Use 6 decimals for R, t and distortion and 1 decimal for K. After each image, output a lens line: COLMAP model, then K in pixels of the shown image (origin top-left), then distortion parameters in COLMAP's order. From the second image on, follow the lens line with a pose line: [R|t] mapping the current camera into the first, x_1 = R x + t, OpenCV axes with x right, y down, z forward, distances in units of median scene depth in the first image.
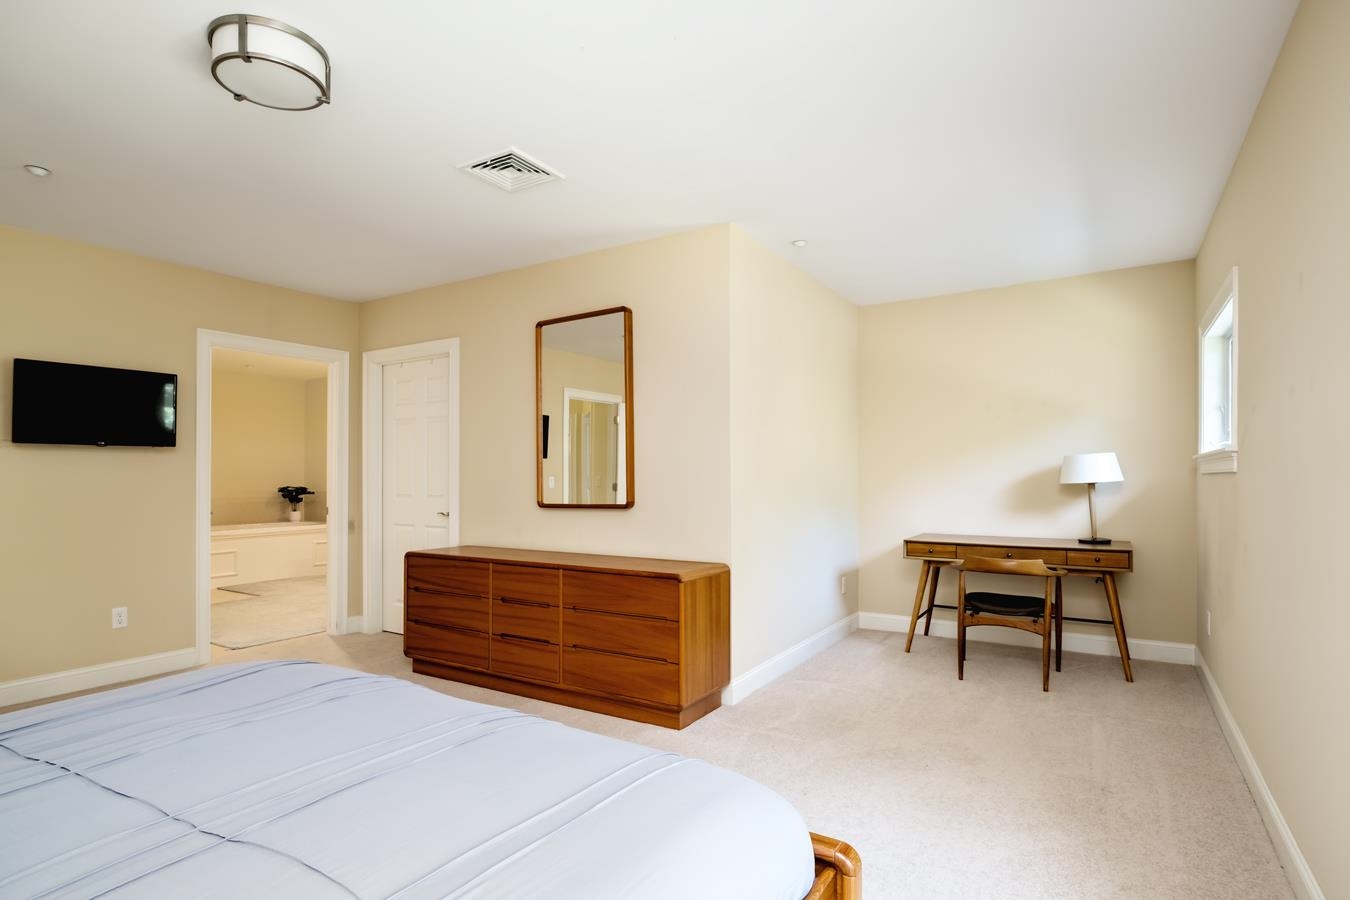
lens RADIAL K [[772.9, 0, 737.8], [0, 772.9, 446.3], [0, 0, 1]] dist [-0.041024, -0.000279]
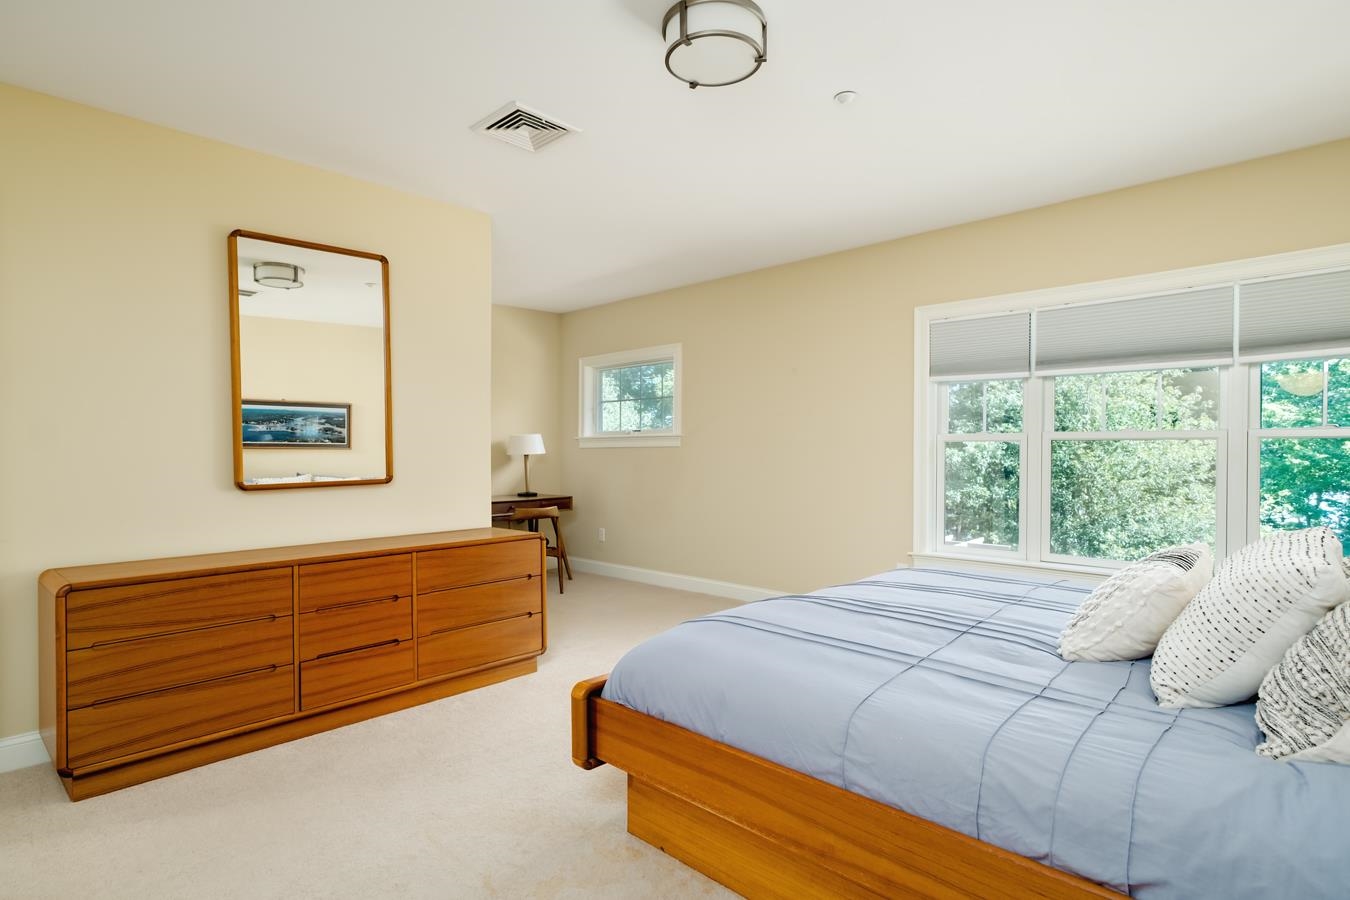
lens RADIAL K [[742.5, 0, 674.5], [0, 742.5, 434.9], [0, 0, 1]] dist [-0.002602, -0.000365]
pose [[0.181050, 0.021659, 0.983235, -0.924001], [-0.030748, 0.999393, -0.016353, 0.027806], [-0.982993, -0.027272, 0.181606, 0.509536]]
